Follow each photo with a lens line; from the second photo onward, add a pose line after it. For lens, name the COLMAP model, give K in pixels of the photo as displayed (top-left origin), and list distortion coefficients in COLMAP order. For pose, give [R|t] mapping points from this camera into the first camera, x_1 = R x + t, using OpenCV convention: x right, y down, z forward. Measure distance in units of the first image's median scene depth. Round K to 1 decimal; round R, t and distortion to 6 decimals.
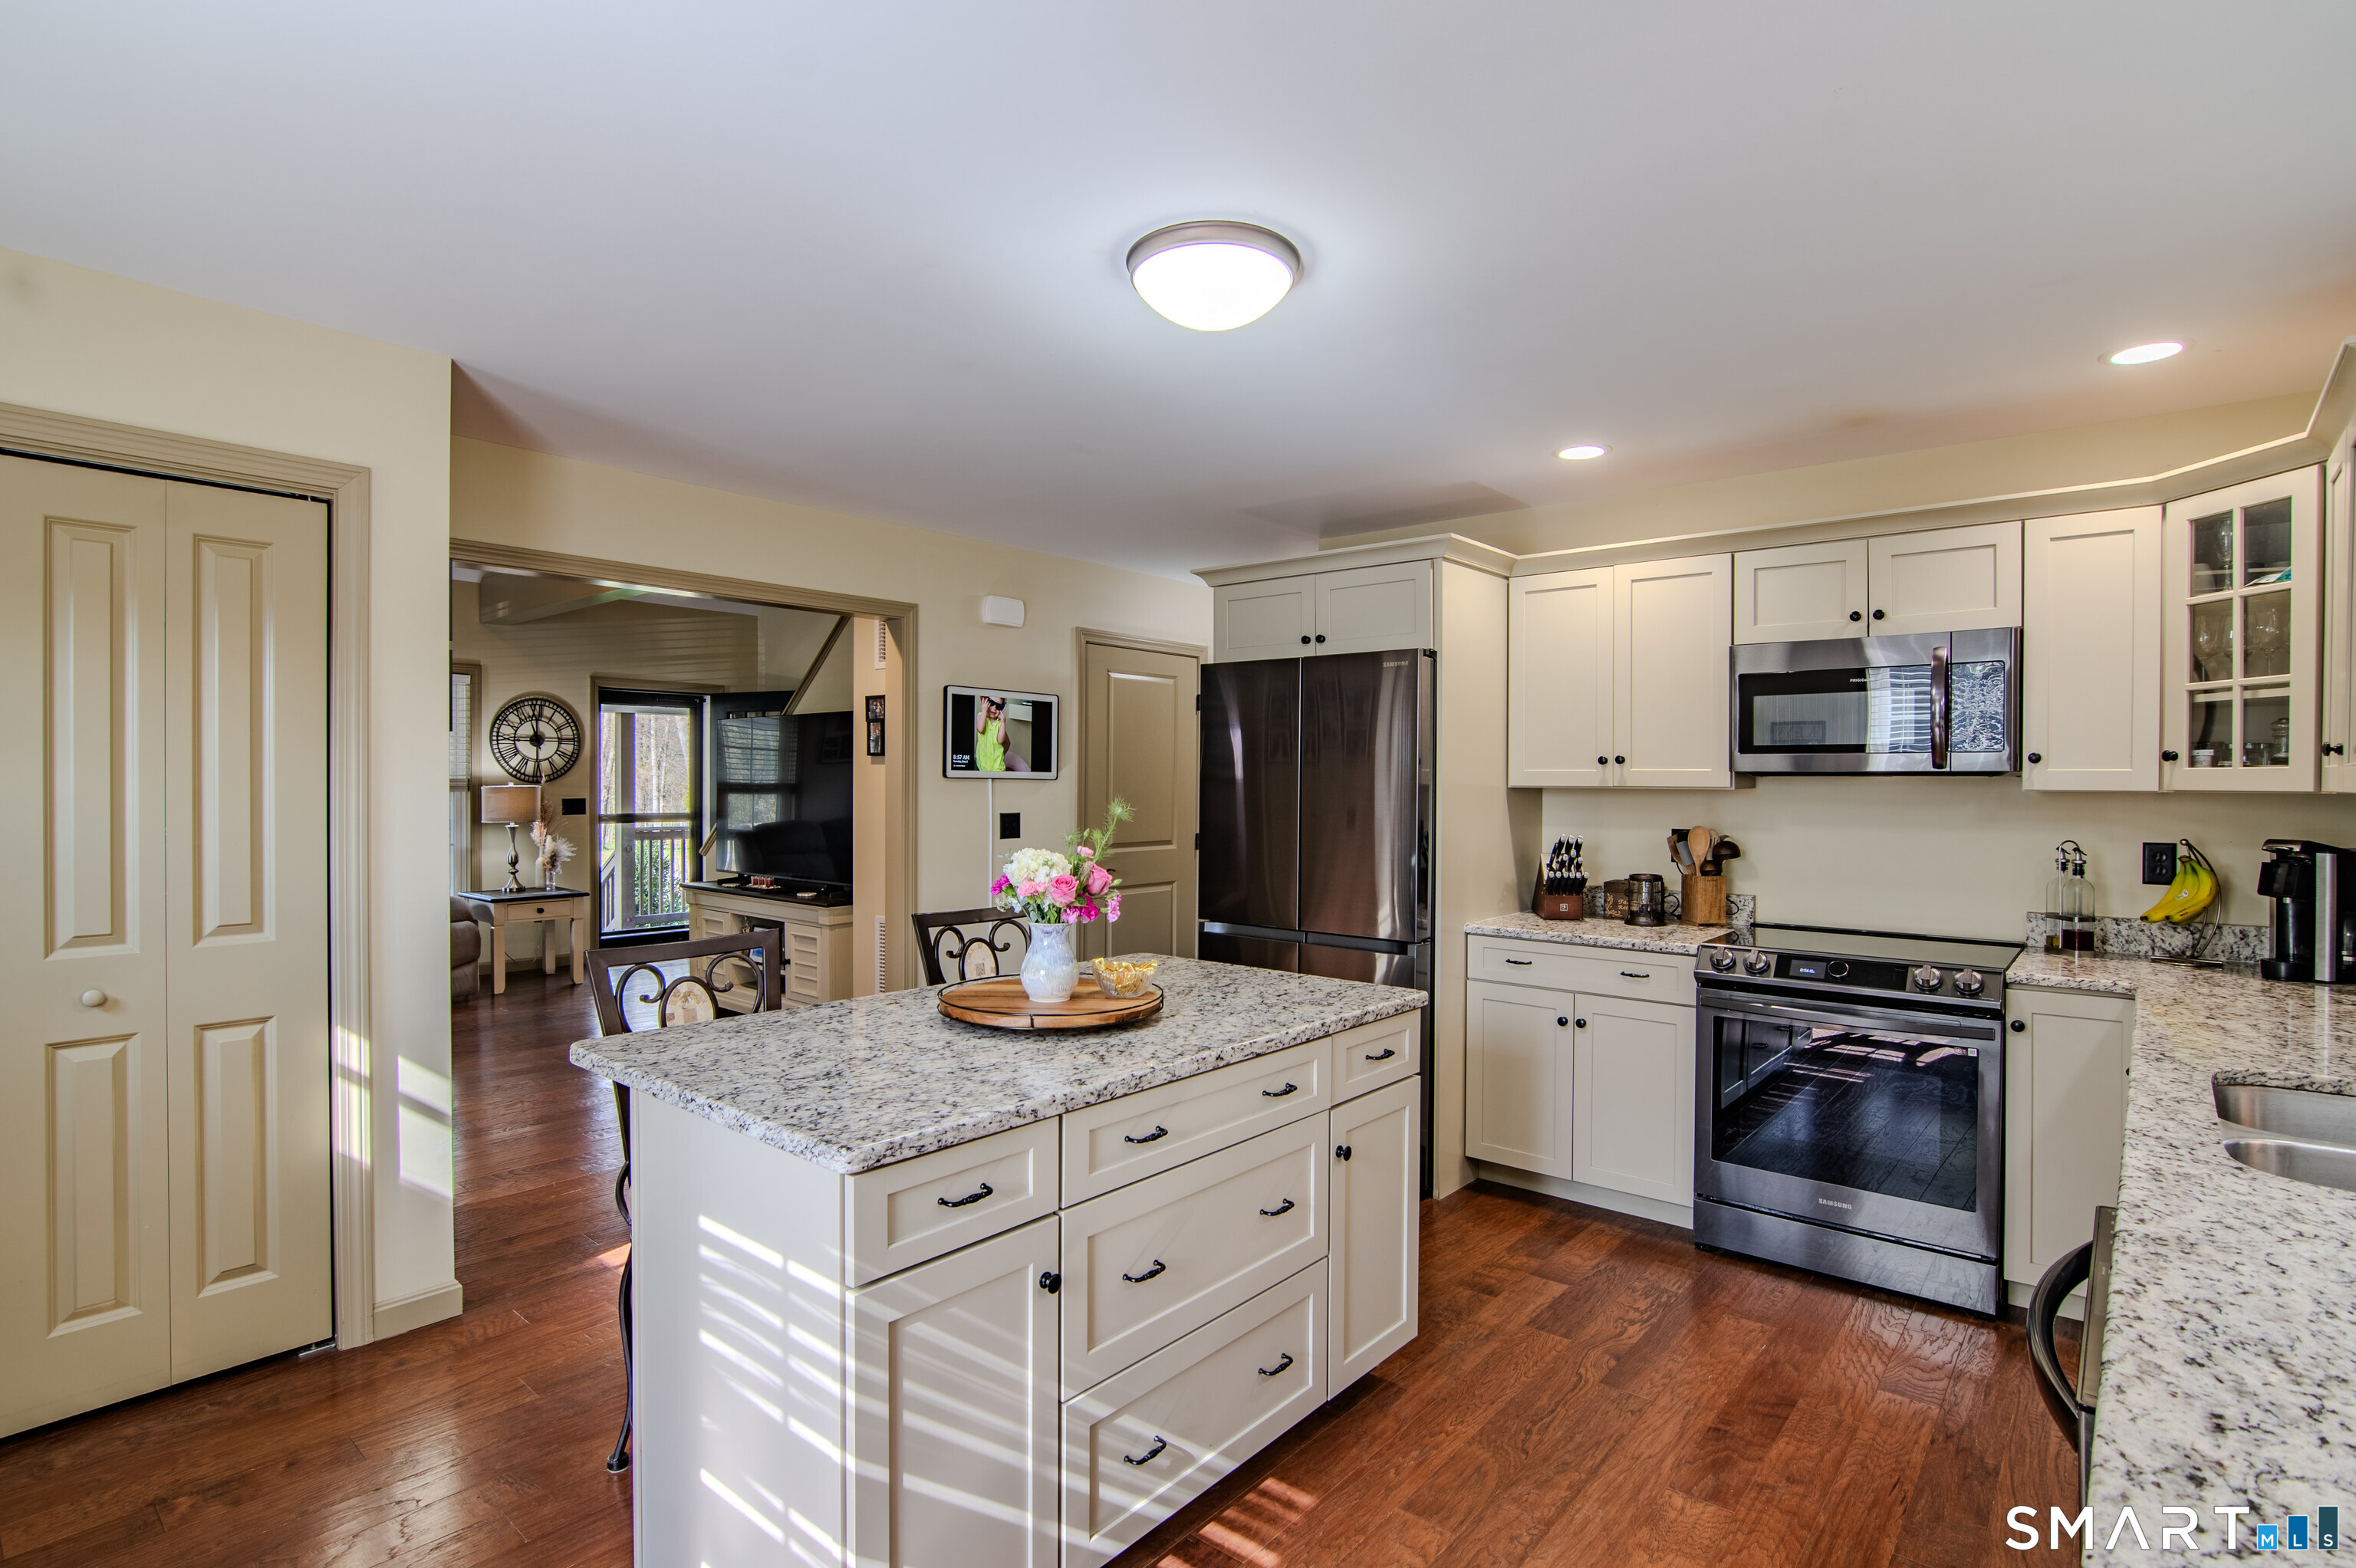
lens RADIAL K [[1165.0, 0, 1179.5], [0, 1165.0, 767.3], [0, 0, 1]] dist [-0.022085, -0.000415]
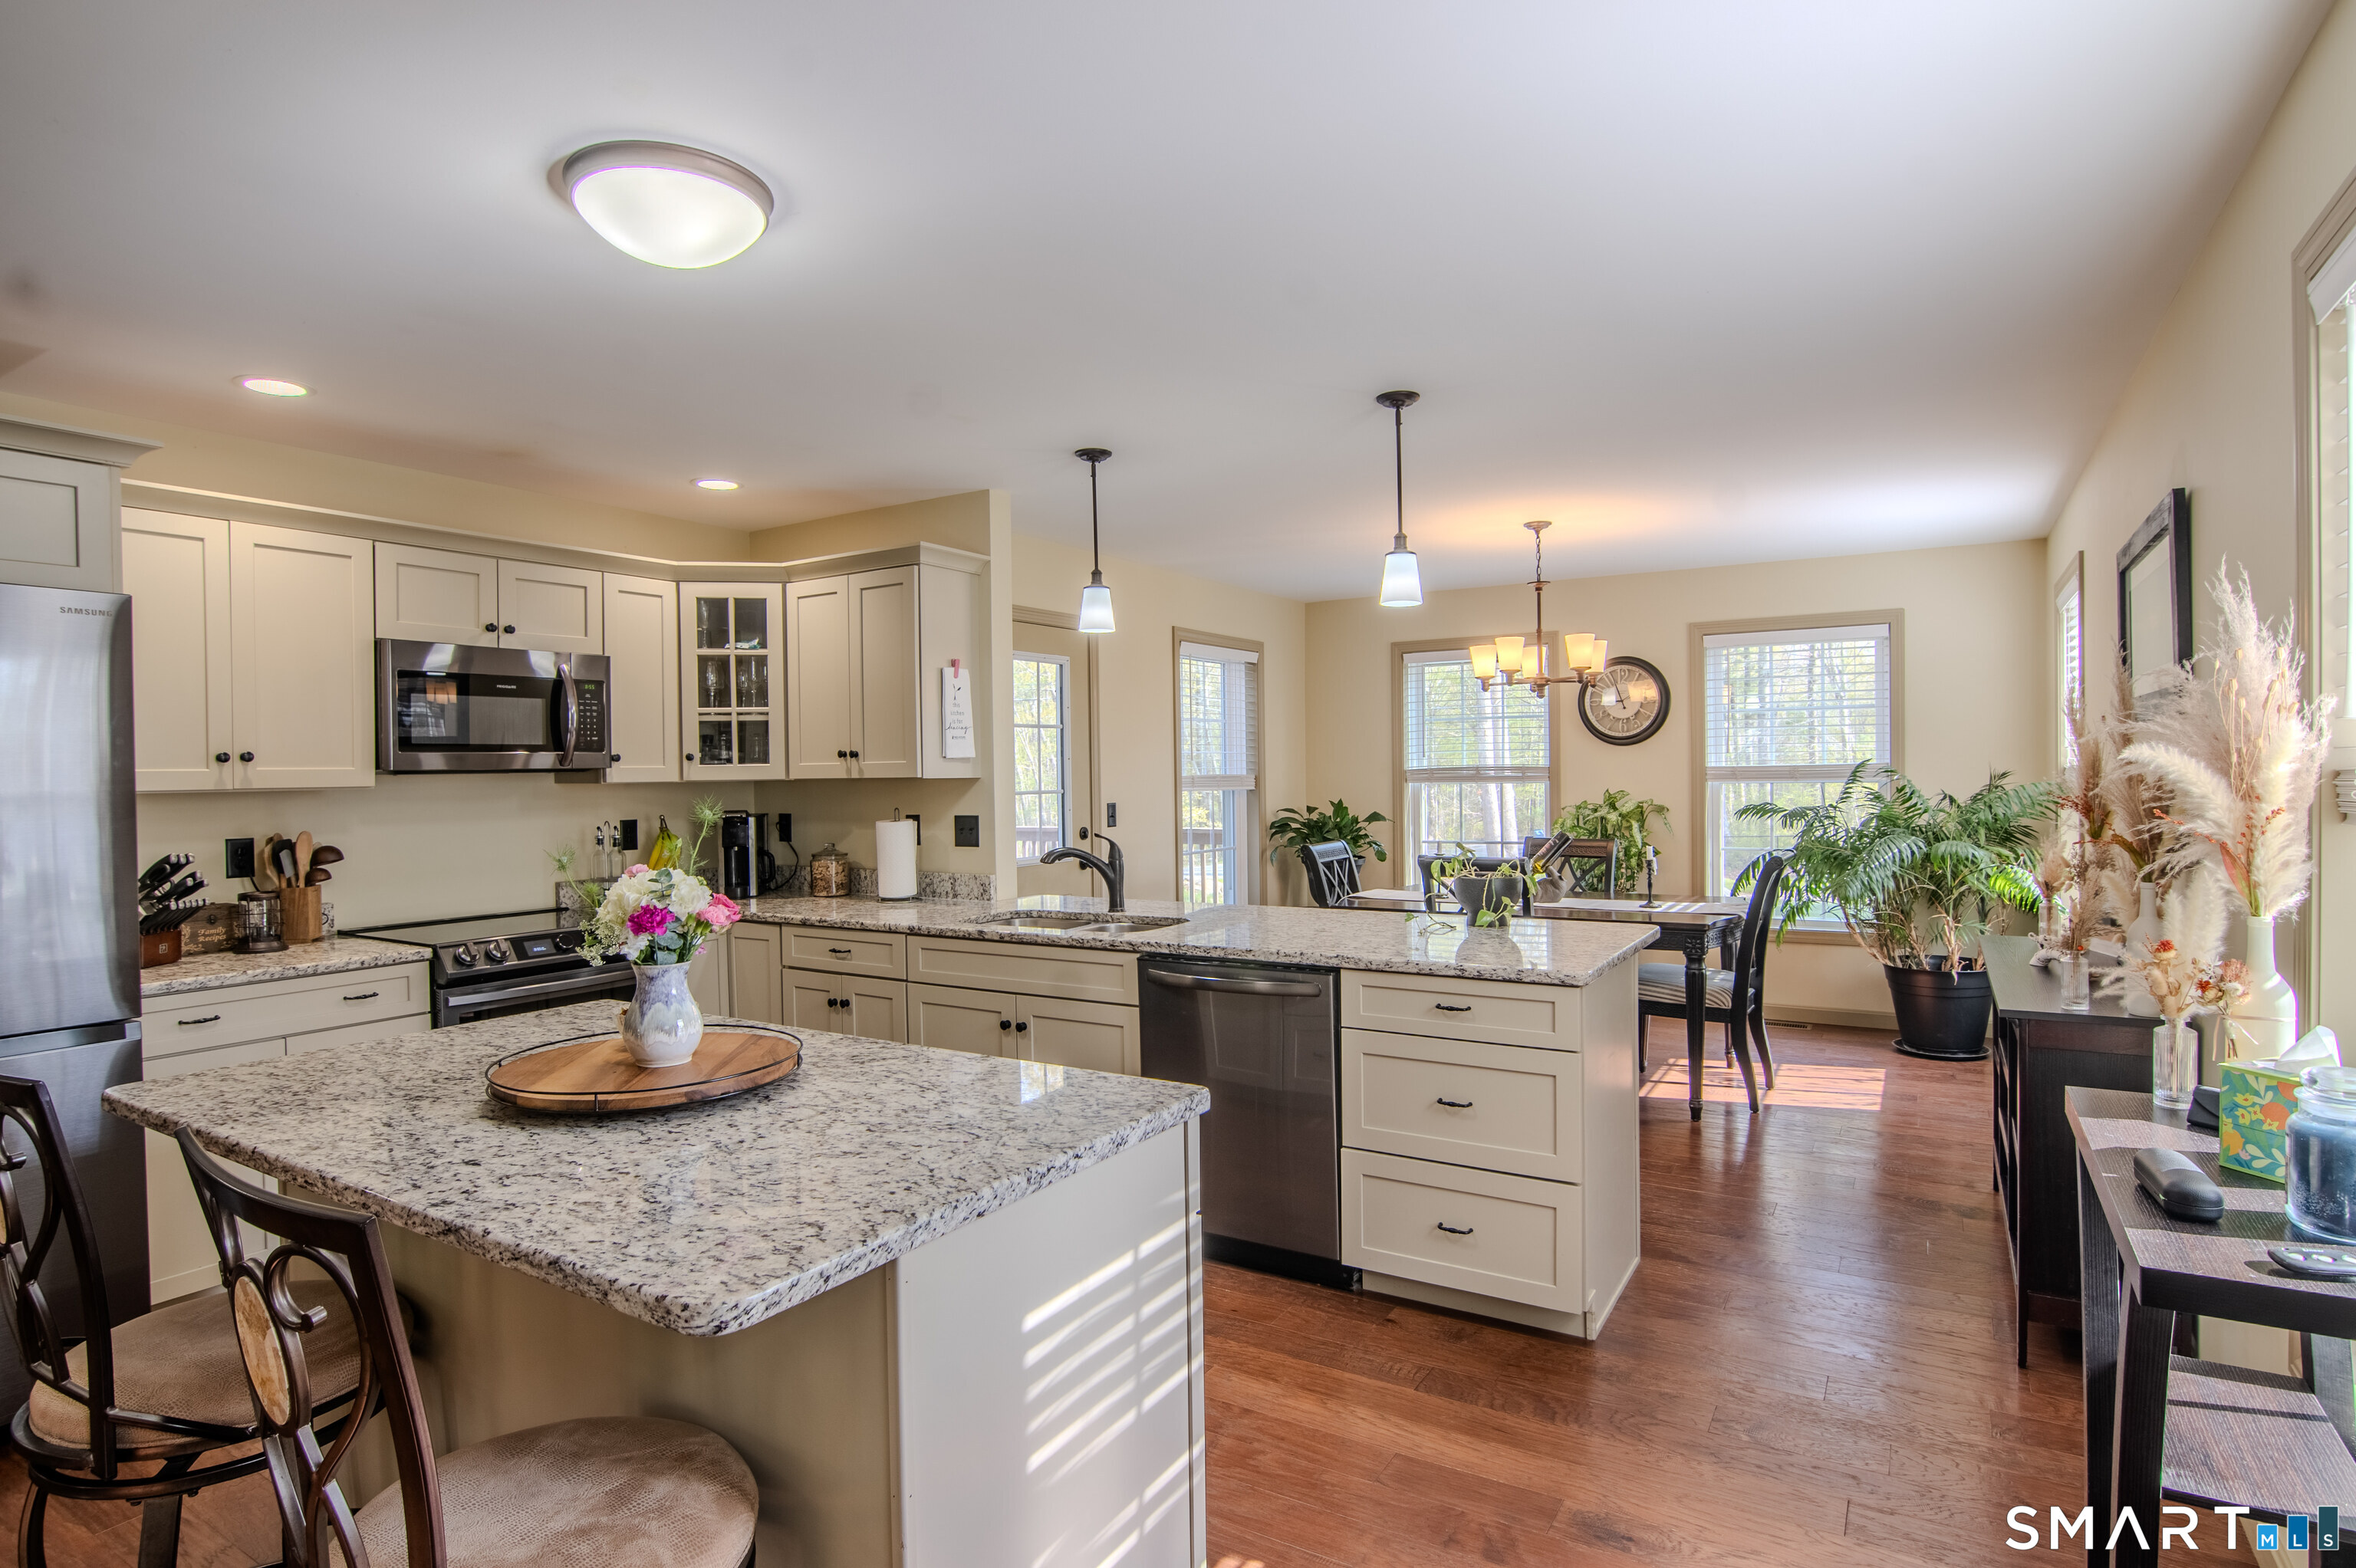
lens RADIAL K [[1224.7, 0, 1178.8], [0, 1224.7, 789.1], [0, 0, 1]] dist [-0.007849, -0.000409]
pose [[-0.152170, -0.021324, 0.988124, -0.779067], [0.002064, 0.999758, 0.021893, -0.001702], [-0.988352, 0.005371, -0.152089, 0.625953]]
